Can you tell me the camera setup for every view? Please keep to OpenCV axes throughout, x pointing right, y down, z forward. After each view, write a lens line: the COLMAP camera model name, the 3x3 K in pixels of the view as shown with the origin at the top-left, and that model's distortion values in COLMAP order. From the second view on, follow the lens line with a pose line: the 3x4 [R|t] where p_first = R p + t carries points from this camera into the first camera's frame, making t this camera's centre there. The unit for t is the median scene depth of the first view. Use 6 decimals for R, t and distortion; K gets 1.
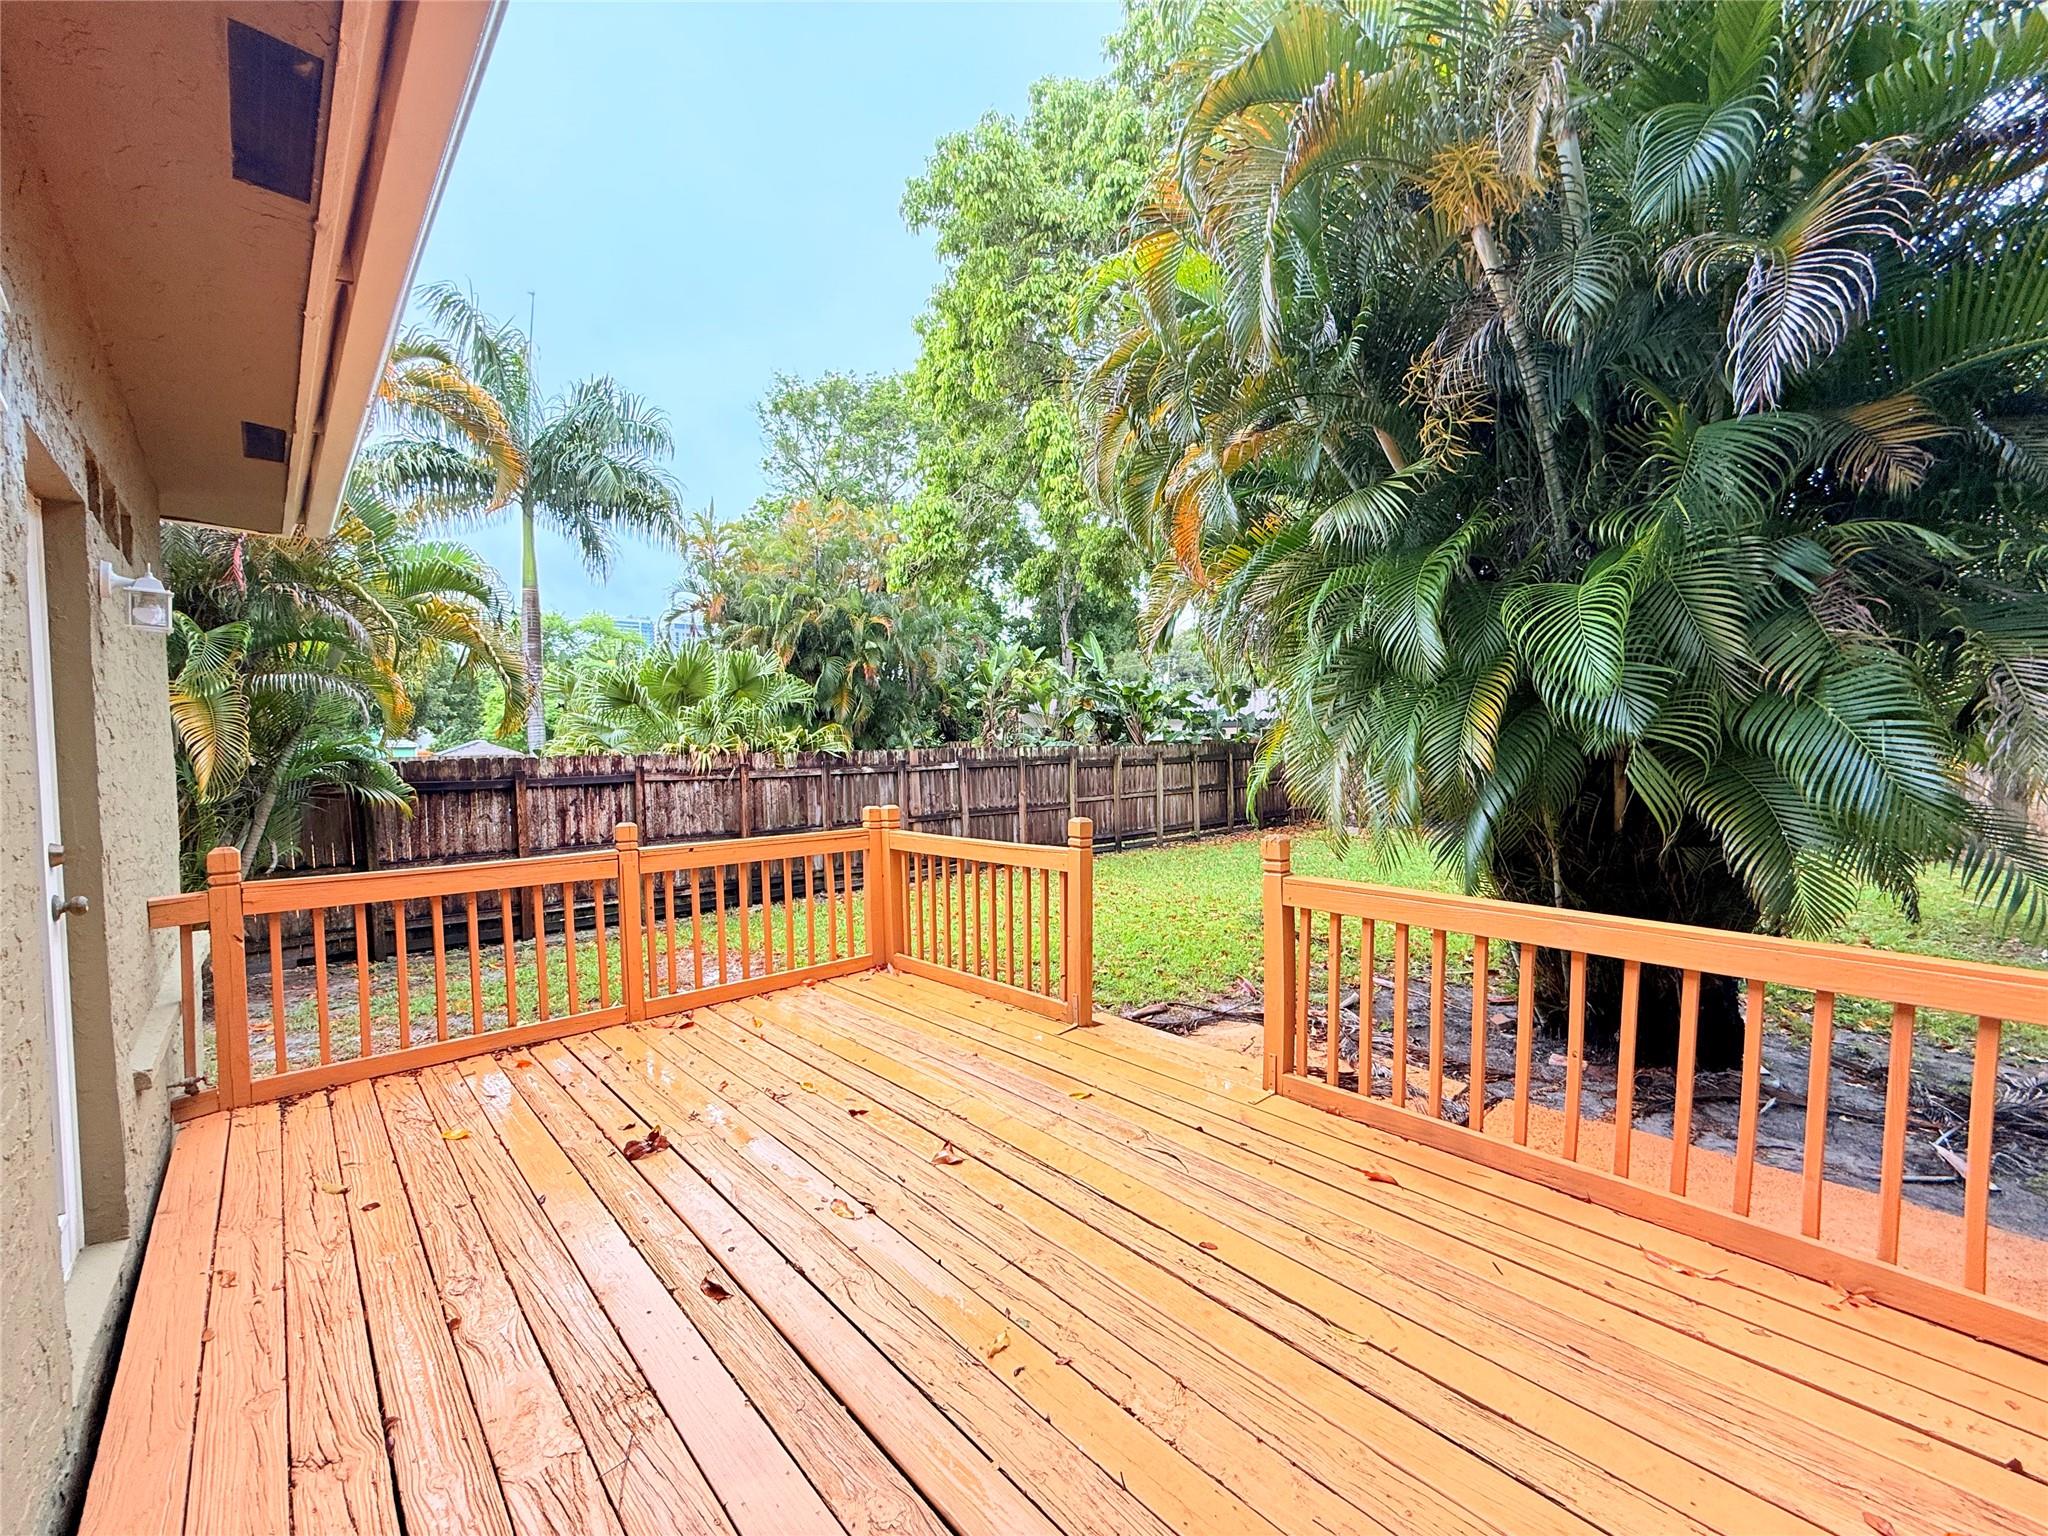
lens RADIAL K [[818.8, 0, 1024.0], [0, 818.8, 768.0], [0, 0, 1]] dist [0.000272, 0.000014]
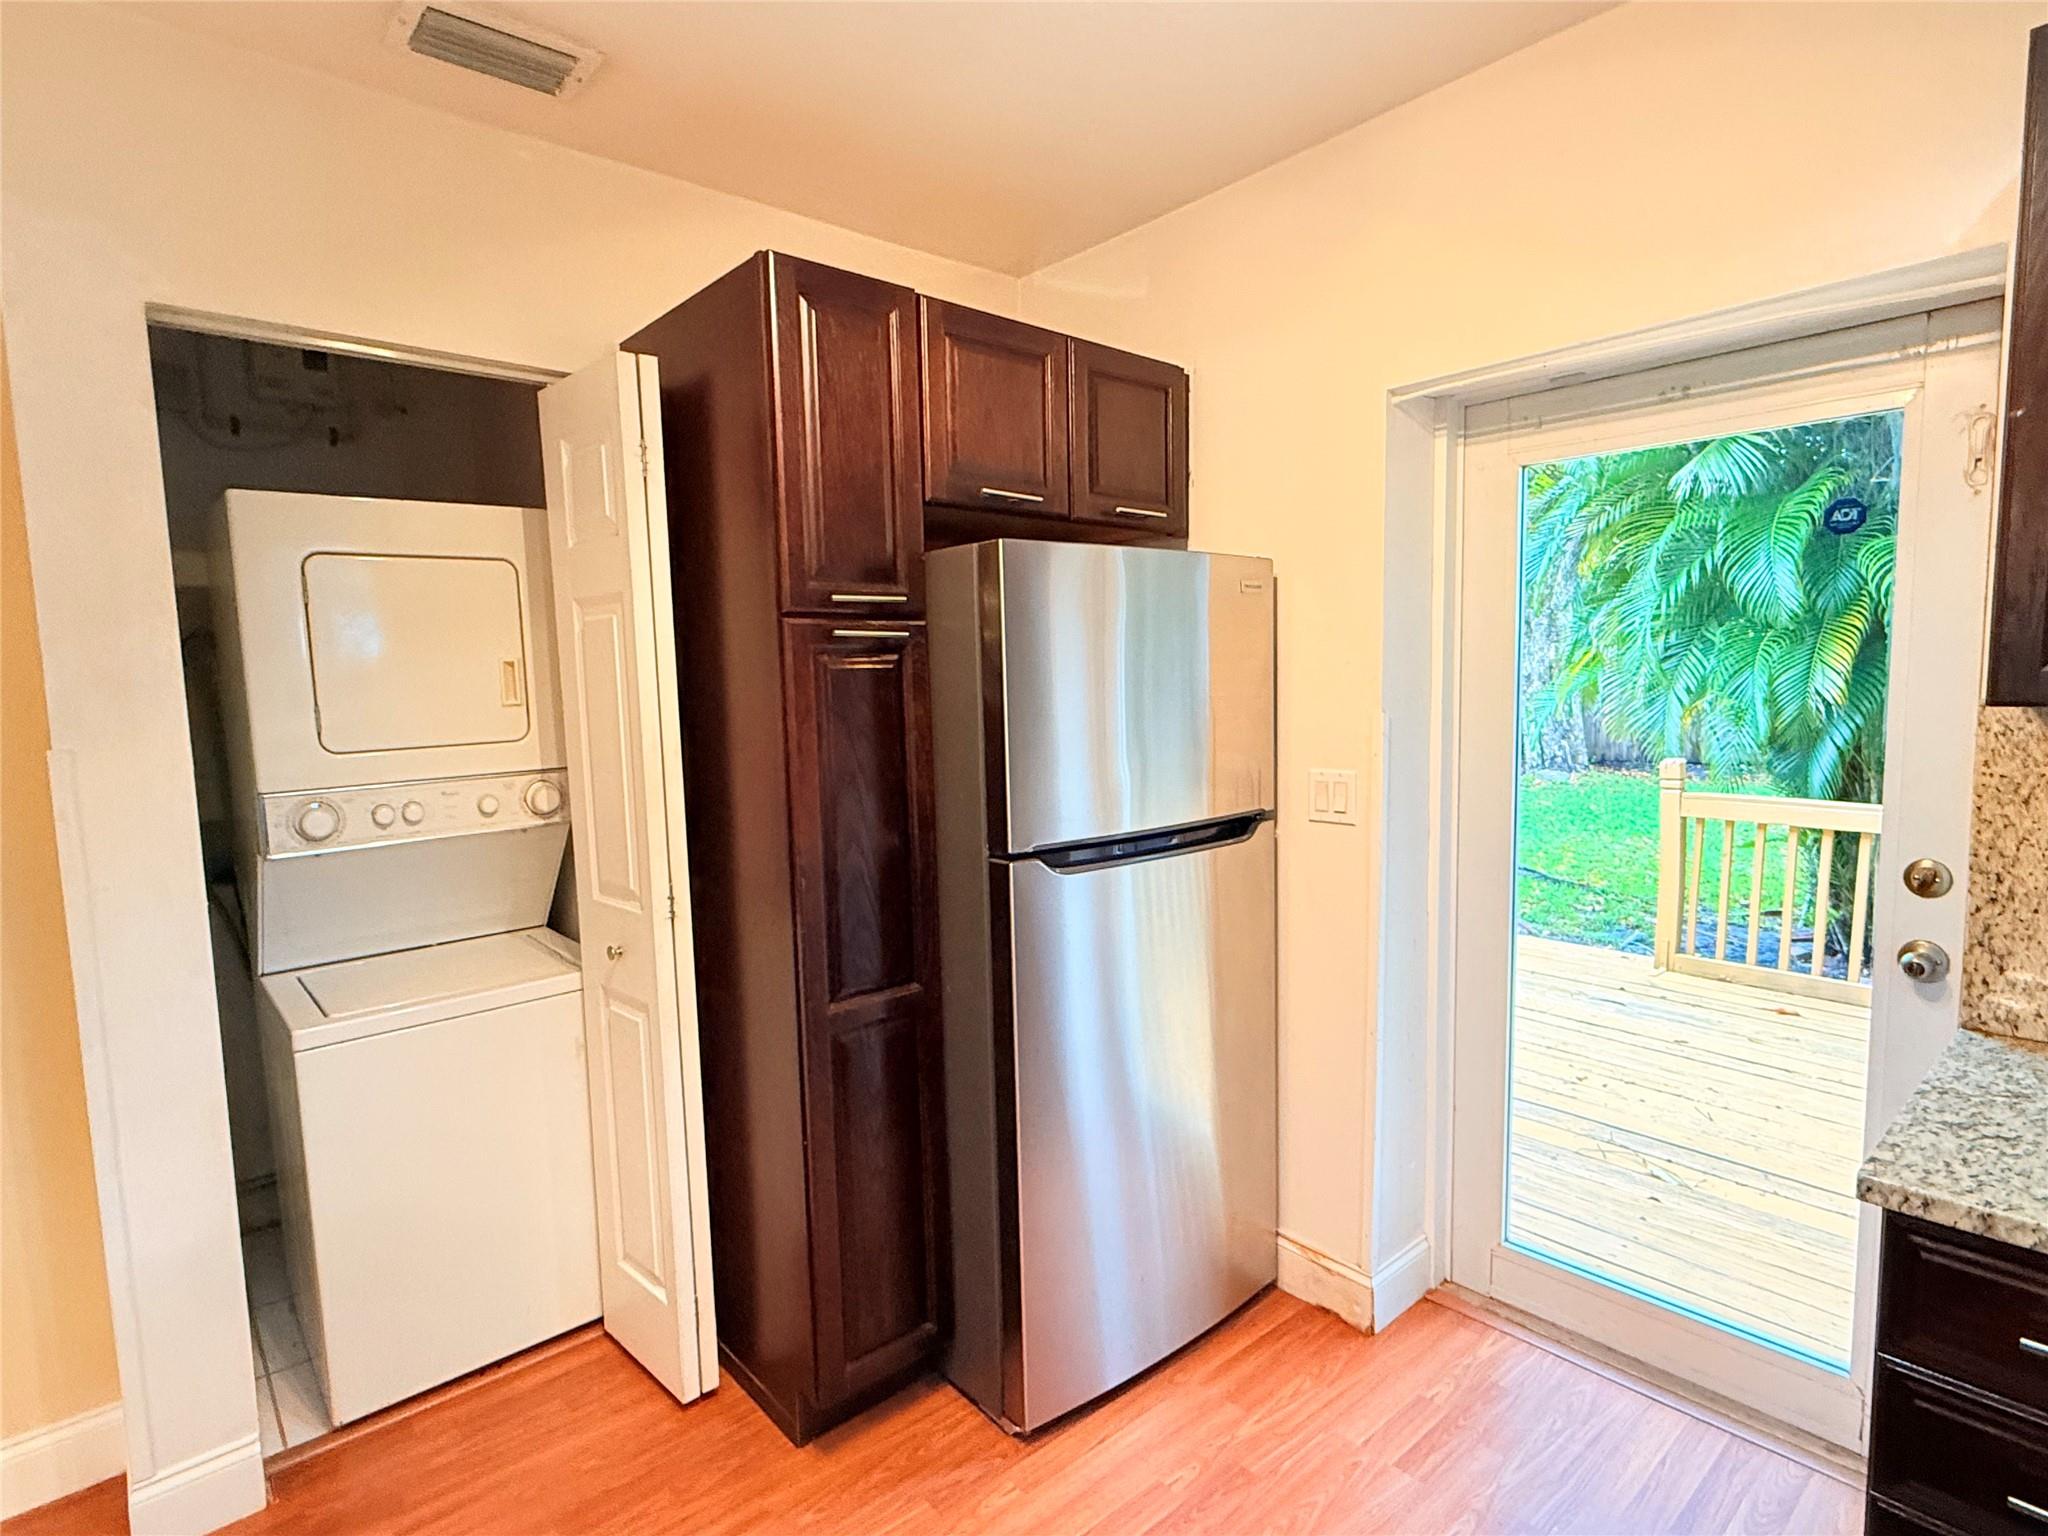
lens RADIAL K [[1059.8, 0, 1024.0], [0, 1059.8, 768.0], [0, 0, 1]] dist [-0.000409, -0.000044]
pose [[0.999429, -0.002130, -0.033719, -0.491296], [0.004271, 0.997970, 0.063544, -0.006846], [0.033515, -0.063651, 0.997409, -0.484783]]
